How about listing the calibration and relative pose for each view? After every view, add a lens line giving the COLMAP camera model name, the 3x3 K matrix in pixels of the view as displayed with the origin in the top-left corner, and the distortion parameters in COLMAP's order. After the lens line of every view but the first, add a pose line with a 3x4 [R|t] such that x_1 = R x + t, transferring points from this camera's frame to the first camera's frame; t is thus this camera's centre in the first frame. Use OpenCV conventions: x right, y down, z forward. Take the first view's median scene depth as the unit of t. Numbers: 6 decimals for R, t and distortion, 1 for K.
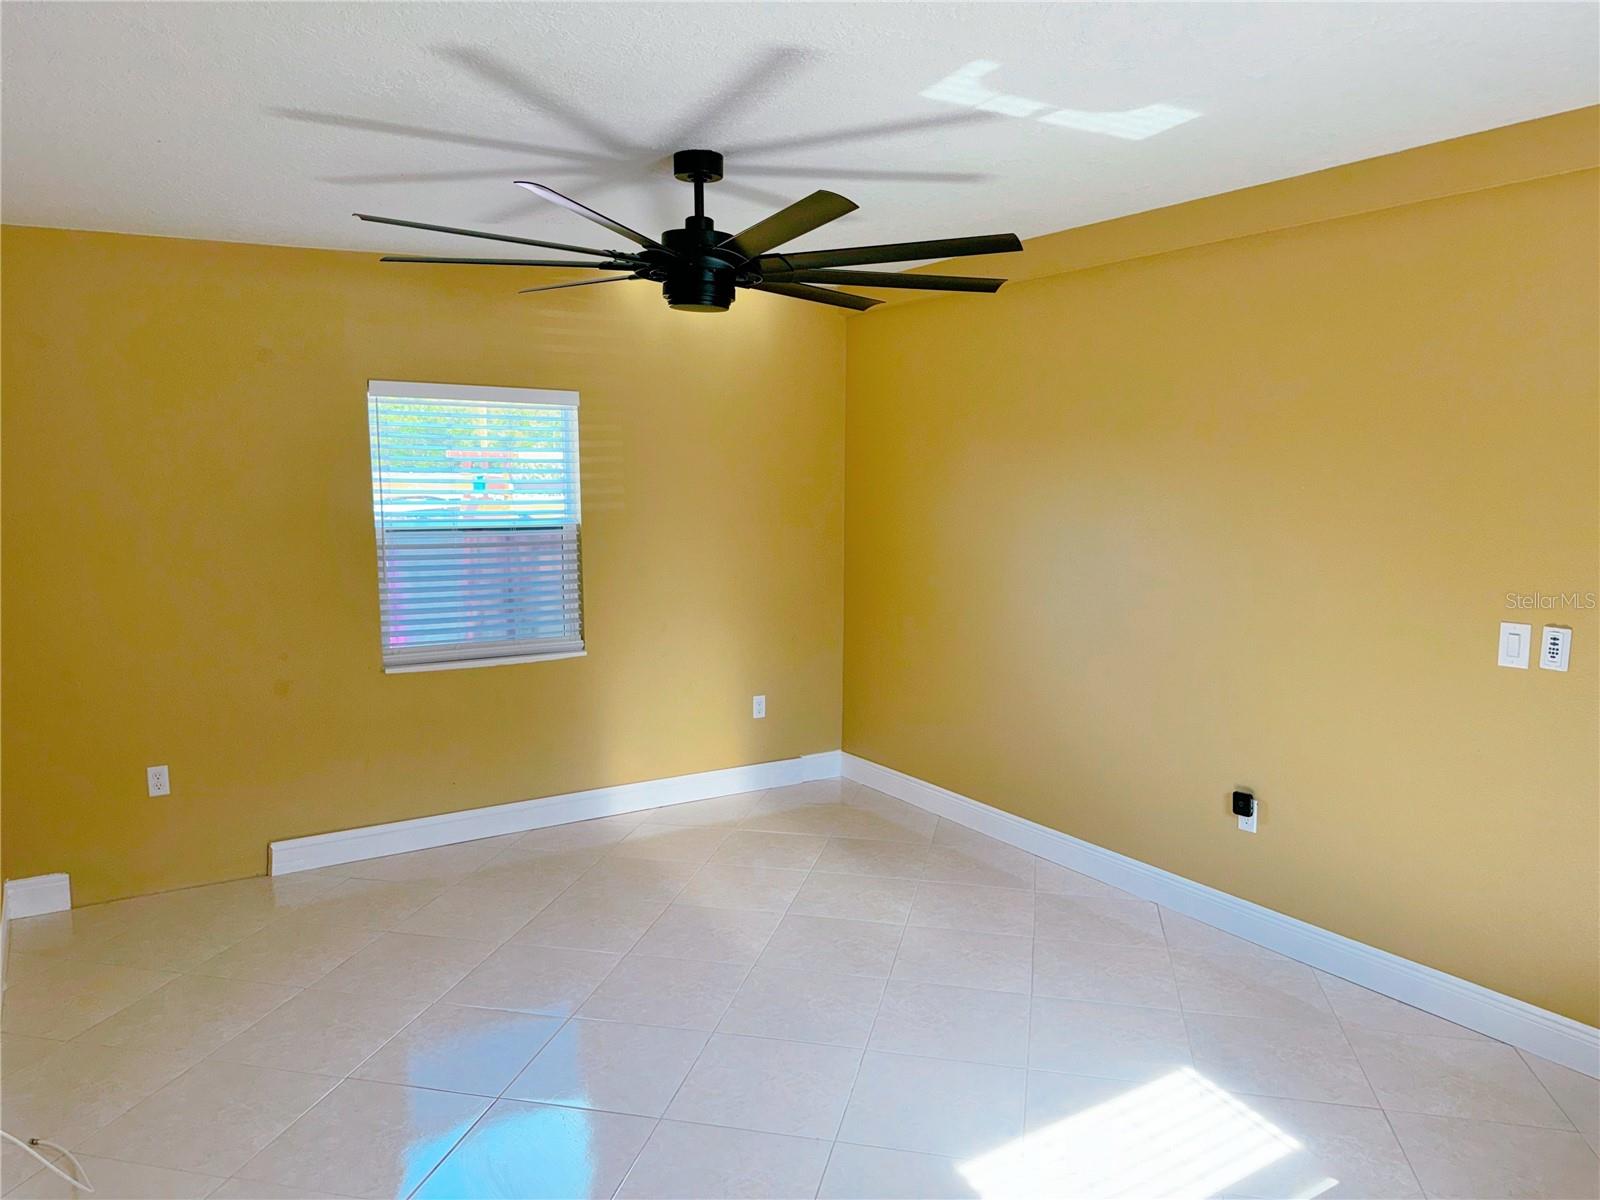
lens RADIAL K [[1101.5, 0, 800.0], [0, 1101.5, 600.0], [0, 0, 1]] dist [0.057905, -0.000390]
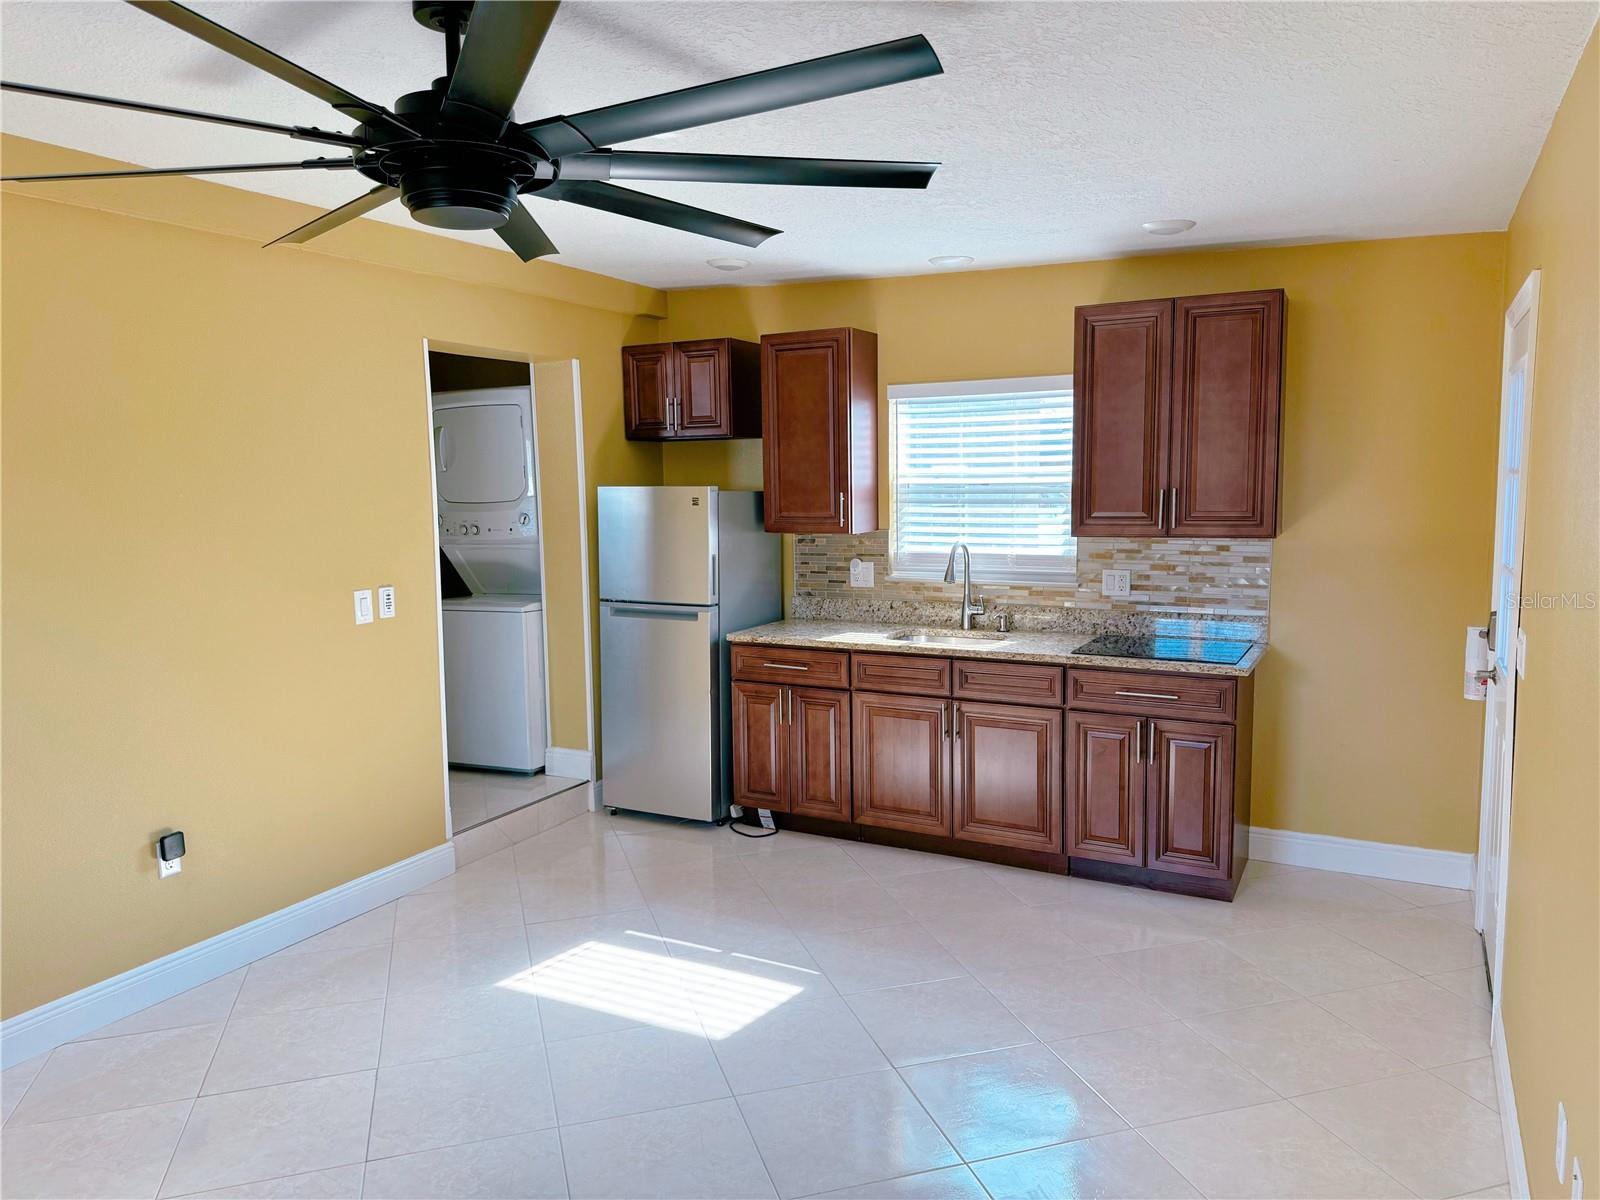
lens RADIAL K [[1101.5, 0, 800.0], [0, 1101.5, 600.0], [0, 0, 1]] dist [0.057905, -0.000390]
pose [[-0.459379, -0.116158, 0.880613, -0.777686], [0.107261, 0.976903, 0.184813, -0.158928], [-0.881741, 0.179354, -0.436309, 1.147317]]
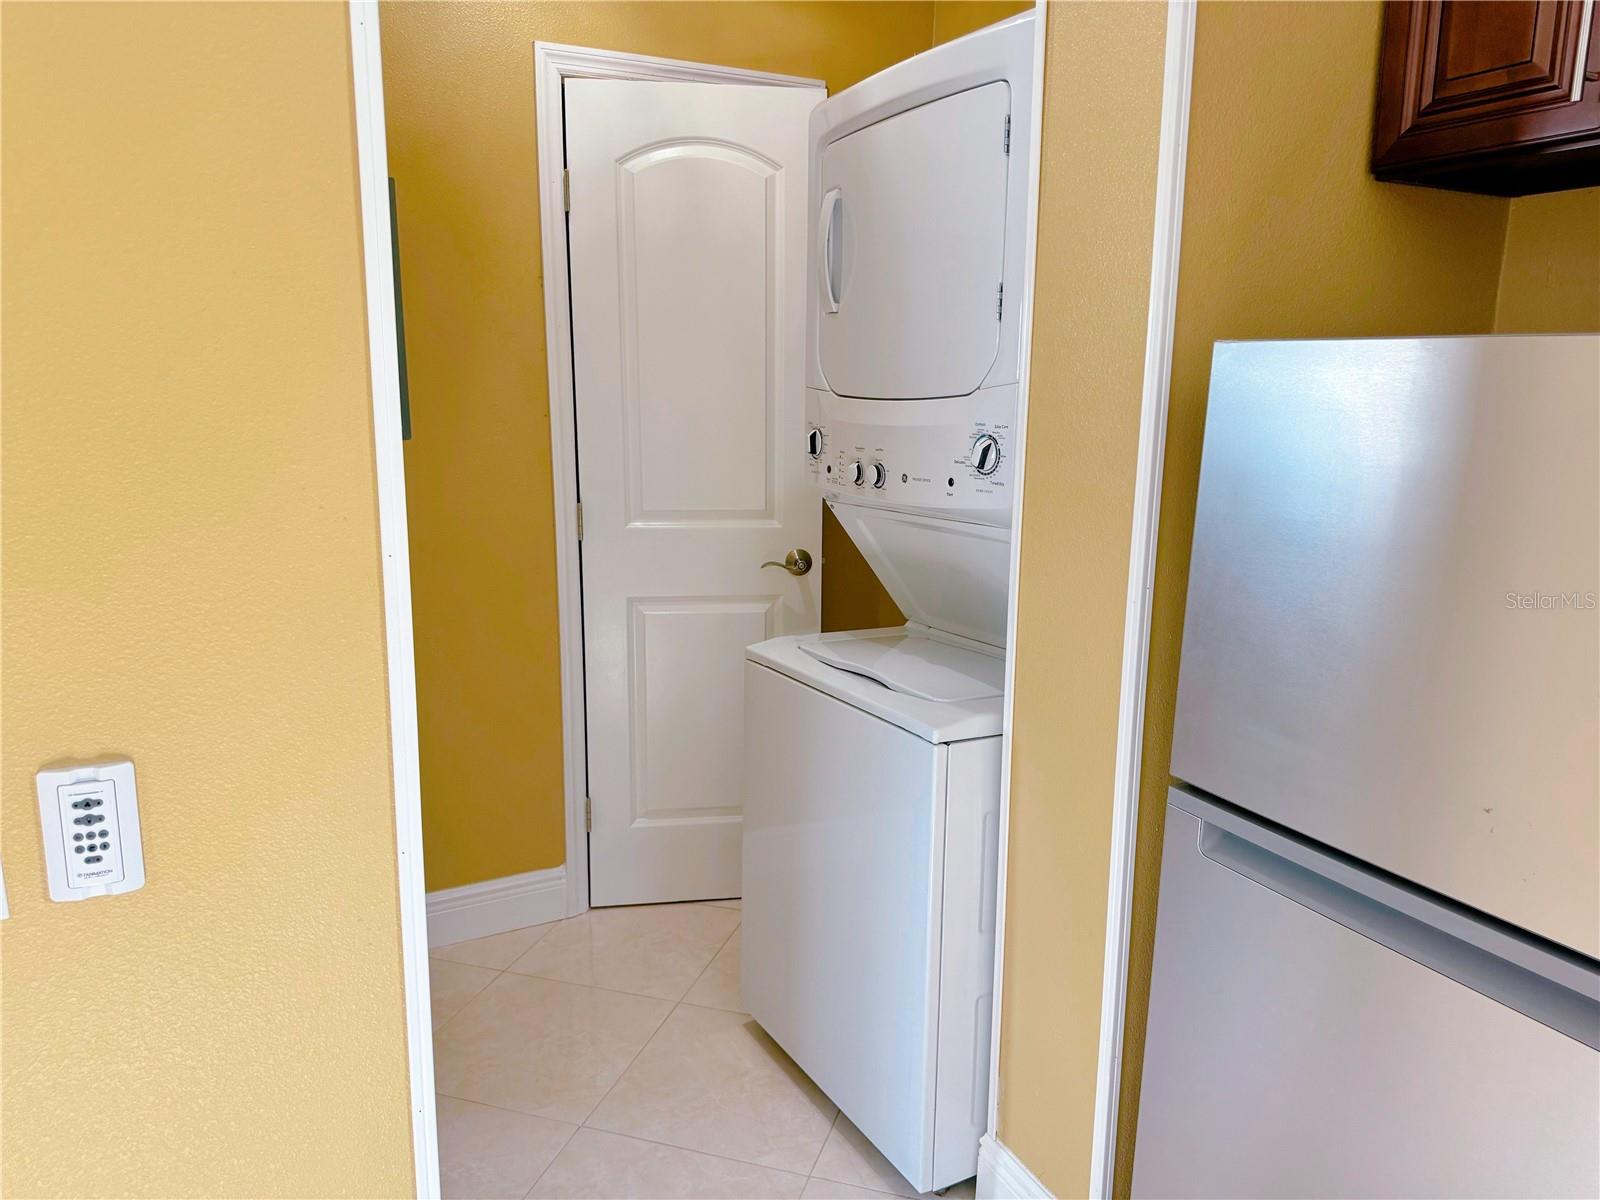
lens RADIAL K [[1101.5, 0, 800.0], [0, 1101.5, 600.0], [0, 0, 1]] dist [0.057905, -0.000390]
pose [[0.130181, -0.214363, 0.968040, 0.406362], [0.116940, 0.972853, 0.199702, -0.057897], [-0.984570, 0.087206, 0.151714, 0.754635]]
